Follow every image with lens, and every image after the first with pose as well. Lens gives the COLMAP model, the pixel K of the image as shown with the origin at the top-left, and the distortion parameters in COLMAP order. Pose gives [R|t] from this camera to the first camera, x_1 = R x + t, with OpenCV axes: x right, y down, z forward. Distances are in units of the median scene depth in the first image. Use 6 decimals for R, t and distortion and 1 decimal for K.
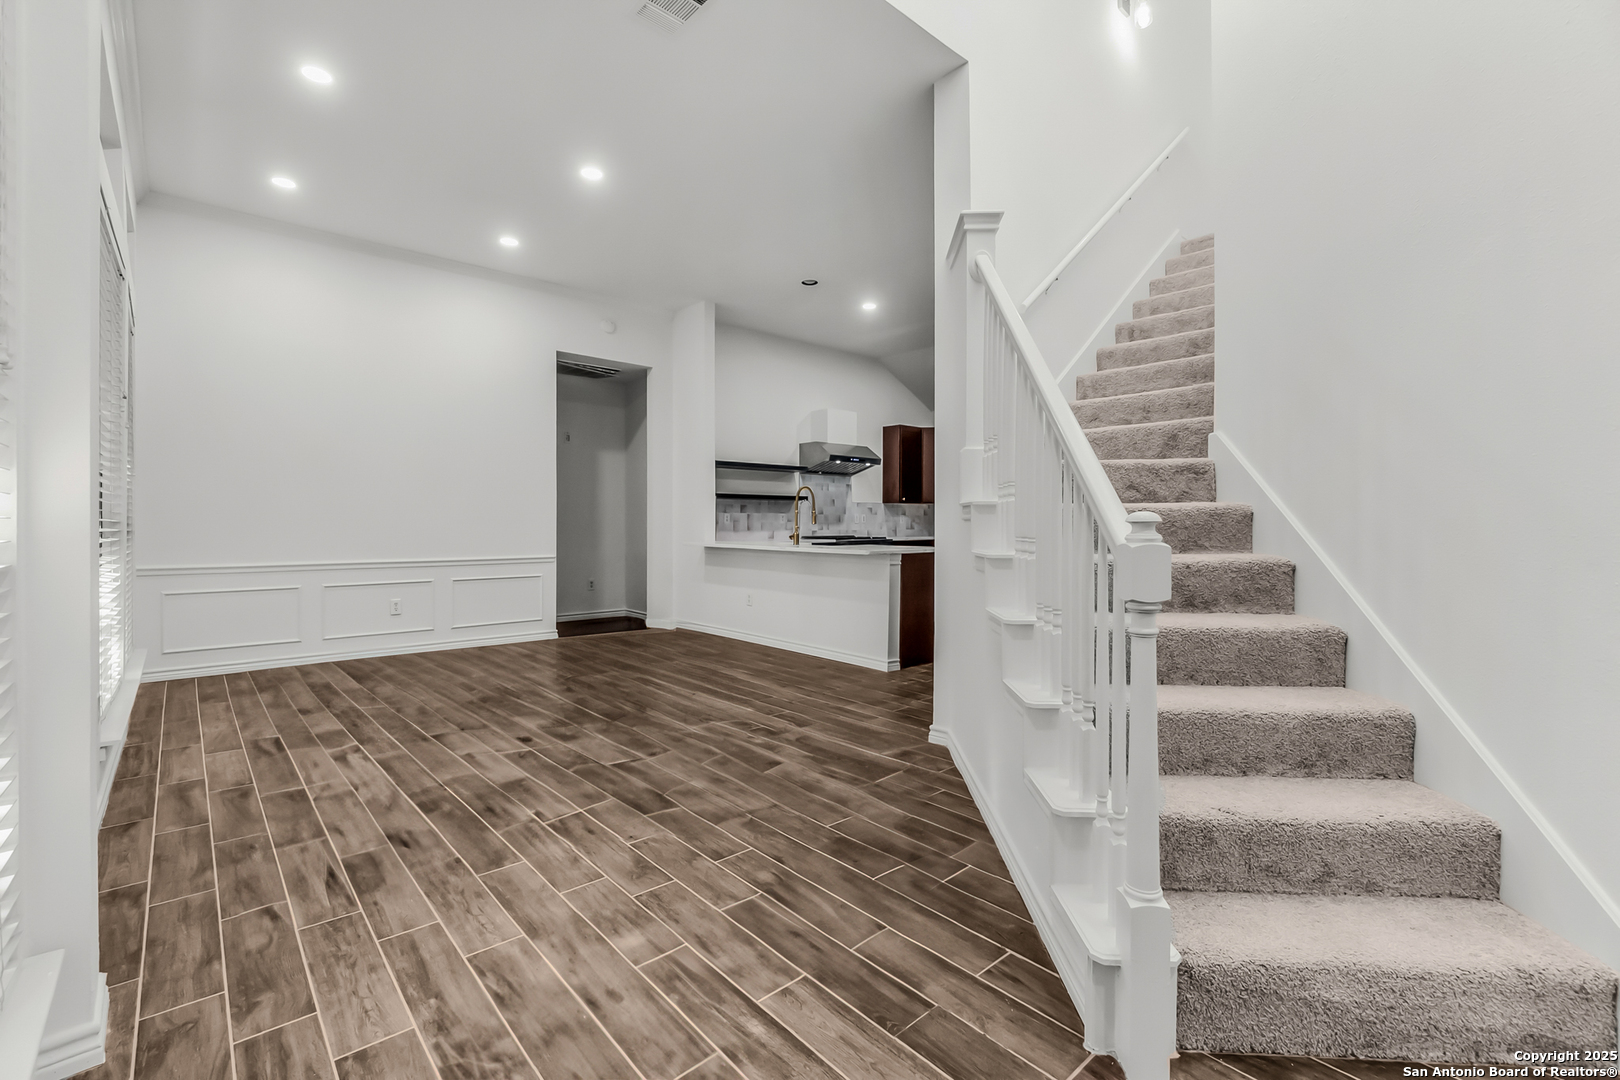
lens RADIAL K [[703.8, 0, 811.5], [0, 703.8, 534.8], [0, 0, 1]] dist [-0.009026, 0.001772]
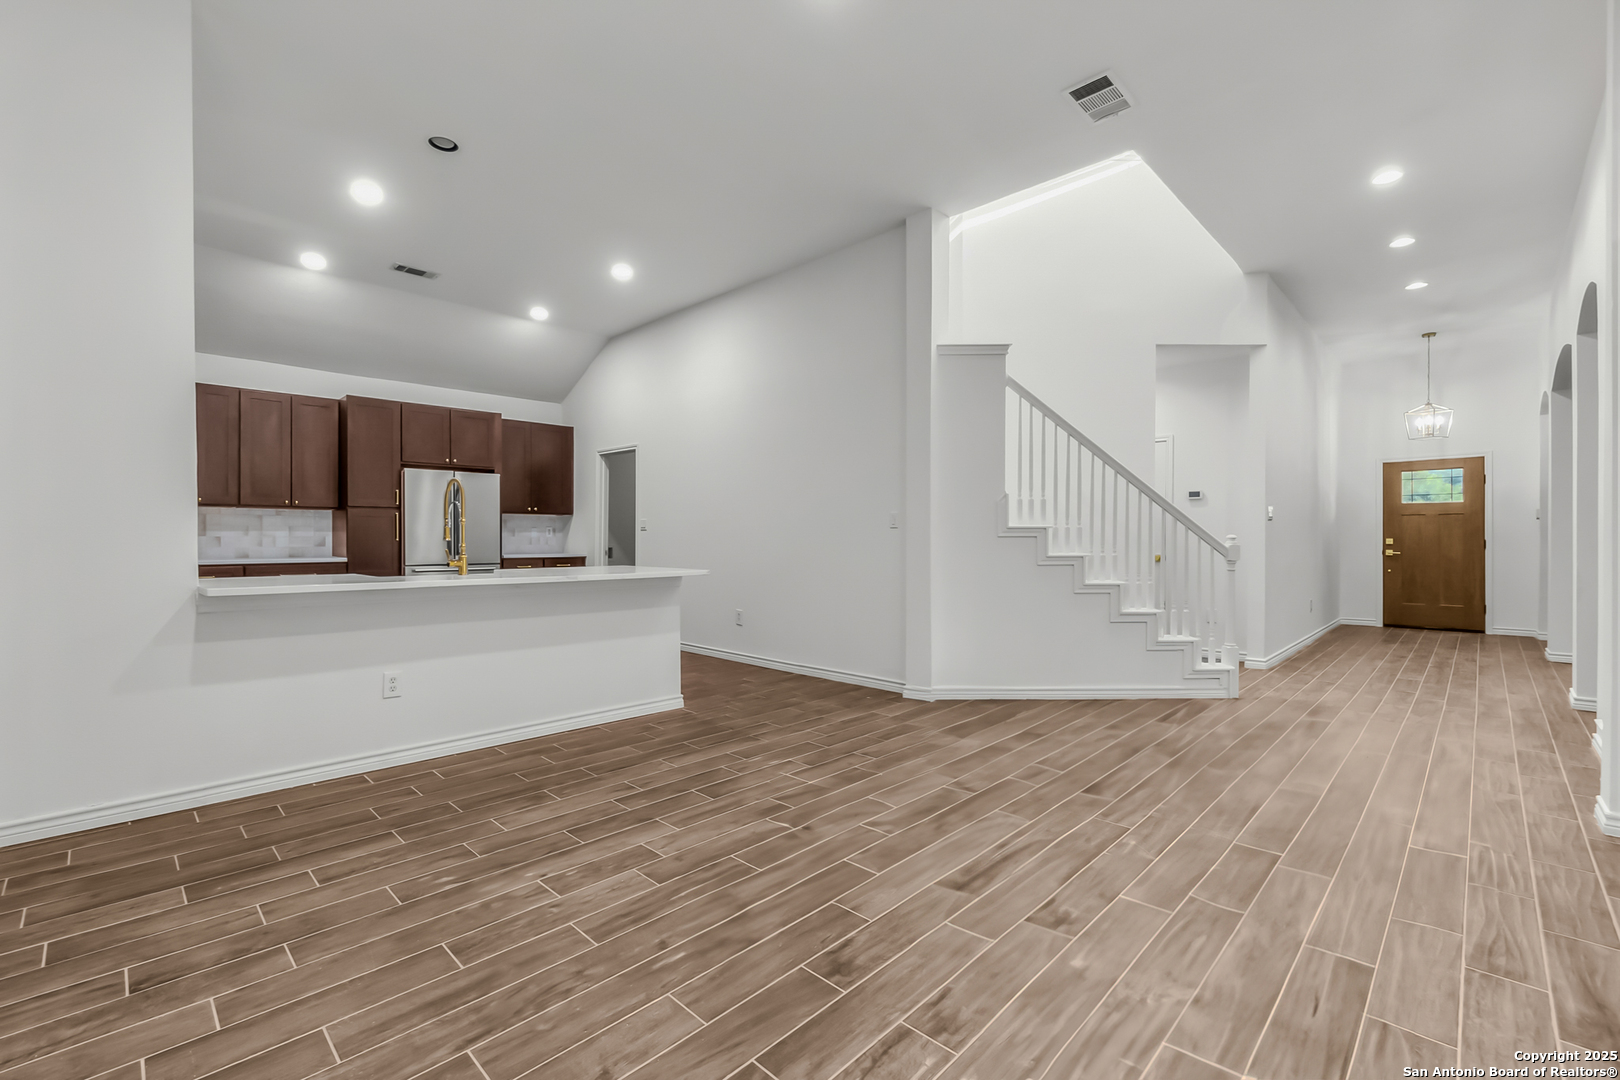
lens RADIAL K [[703.8, 0, 797.8], [0, 703.8, 533.1], [0, 0, 1]] dist [-0.009026, 0.001772]
pose [[-0.061016, 0.004905, 0.998125, -0.466641], [0.016415, 0.999858, -0.003910, -0.009602], [-0.998002, 0.016145, -0.061088, 0.548905]]
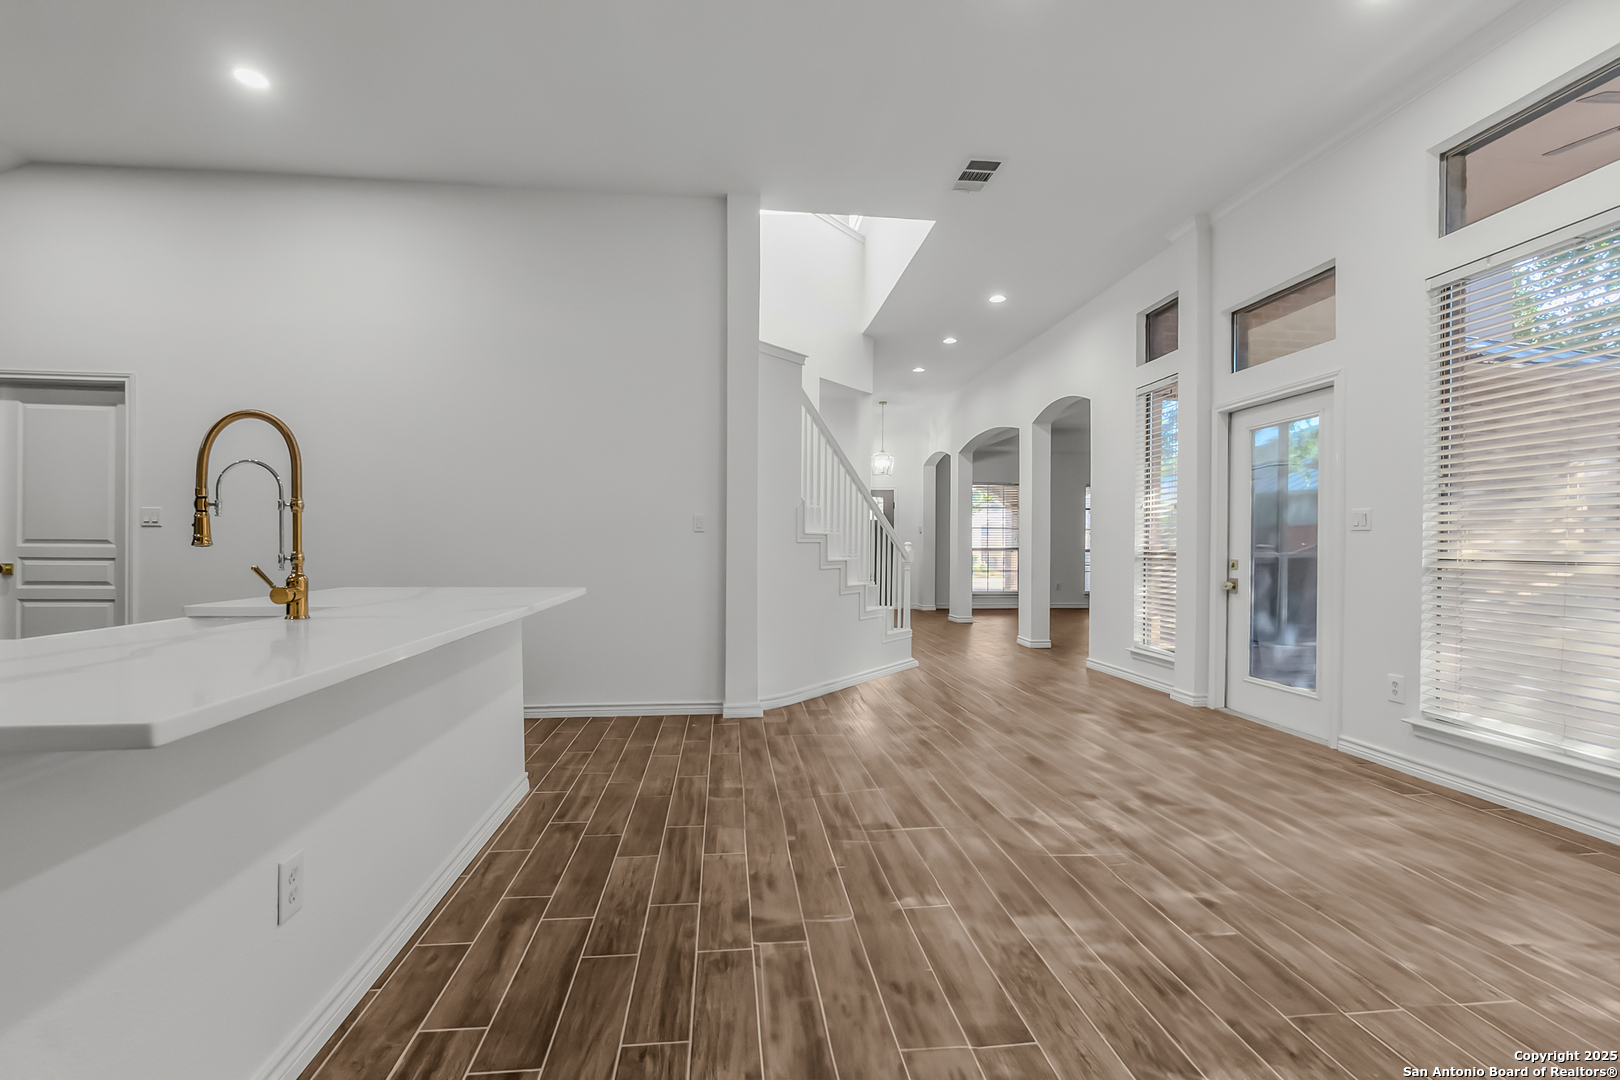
lens RADIAL K [[703.8, 0, 803.7], [0, 703.8, 549.8], [0, 0, 1]] dist [-0.009026, 0.001772]
pose [[-0.813845, -0.011652, 0.580965, -0.256196], [0.003887, 0.999667, 0.025496, -0.014710], [-0.581068, 0.023008, -0.813529, 0.815961]]
